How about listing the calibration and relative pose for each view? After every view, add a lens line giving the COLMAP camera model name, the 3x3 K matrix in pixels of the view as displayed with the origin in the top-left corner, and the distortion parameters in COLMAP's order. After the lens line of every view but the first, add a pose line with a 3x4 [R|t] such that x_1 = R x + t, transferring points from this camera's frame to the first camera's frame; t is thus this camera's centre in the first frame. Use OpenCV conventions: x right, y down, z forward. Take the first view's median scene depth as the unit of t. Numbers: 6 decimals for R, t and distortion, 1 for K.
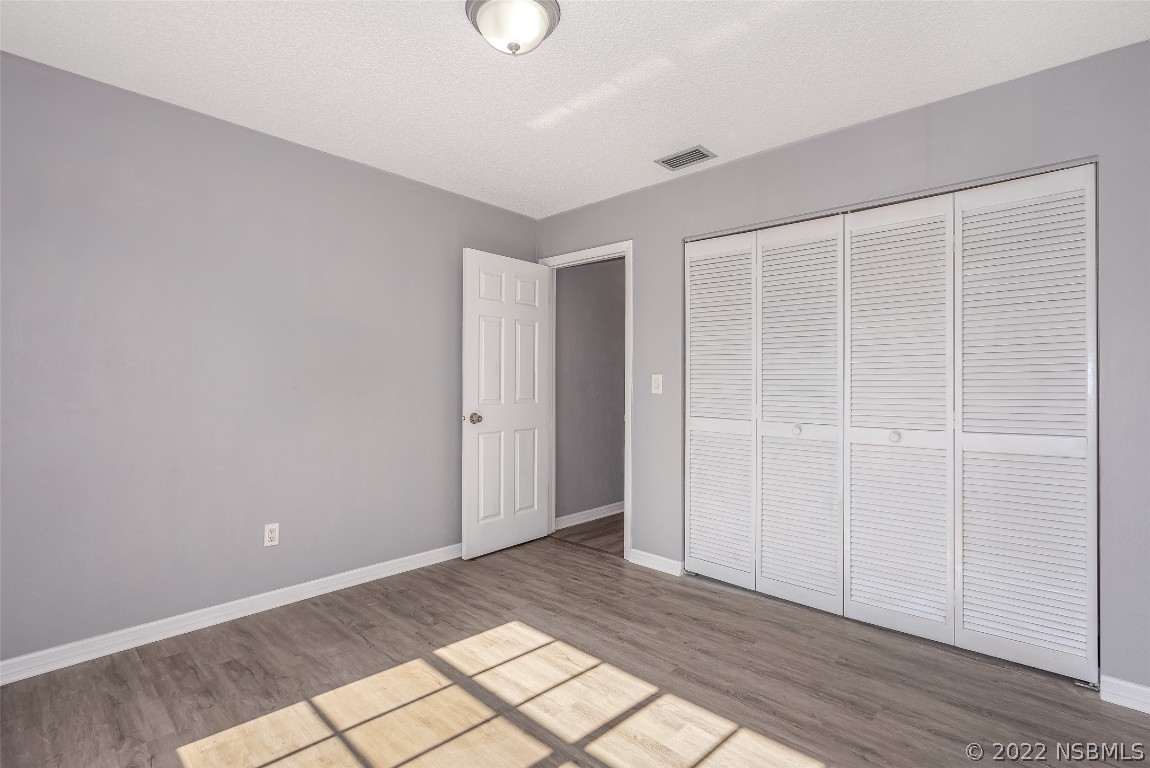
lens RADIAL K [[524.9, 0, 576.0], [0, 524.9, 381.1], [0, 0, 1]] dist [-0.008858, 0.002423]
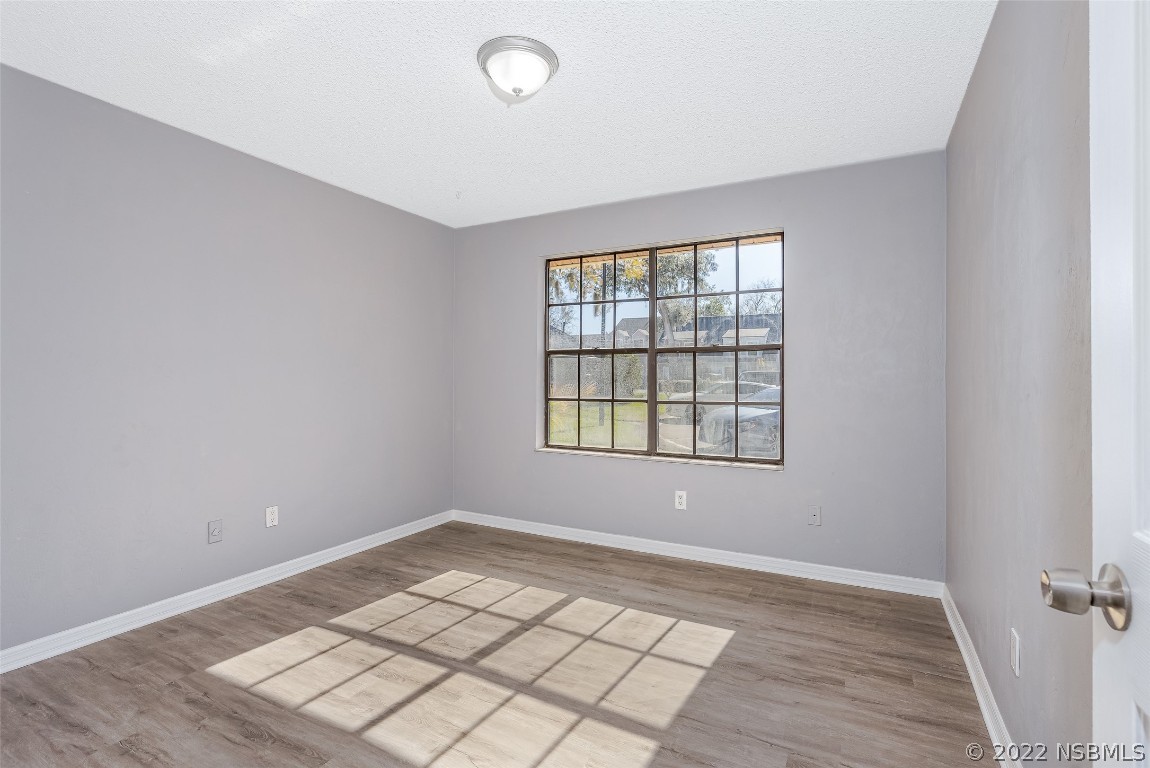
lens RADIAL K [[524.9, 0, 575.1], [0, 524.9, 382.7], [0, 0, 1]] dist [-0.008858, 0.002423]
pose [[-0.968858, -0.007707, -0.247496, 0.033742], [-0.010241, 0.999908, 0.008951, 0.000025], [0.247404, 0.011206, -0.968848, 1.965066]]
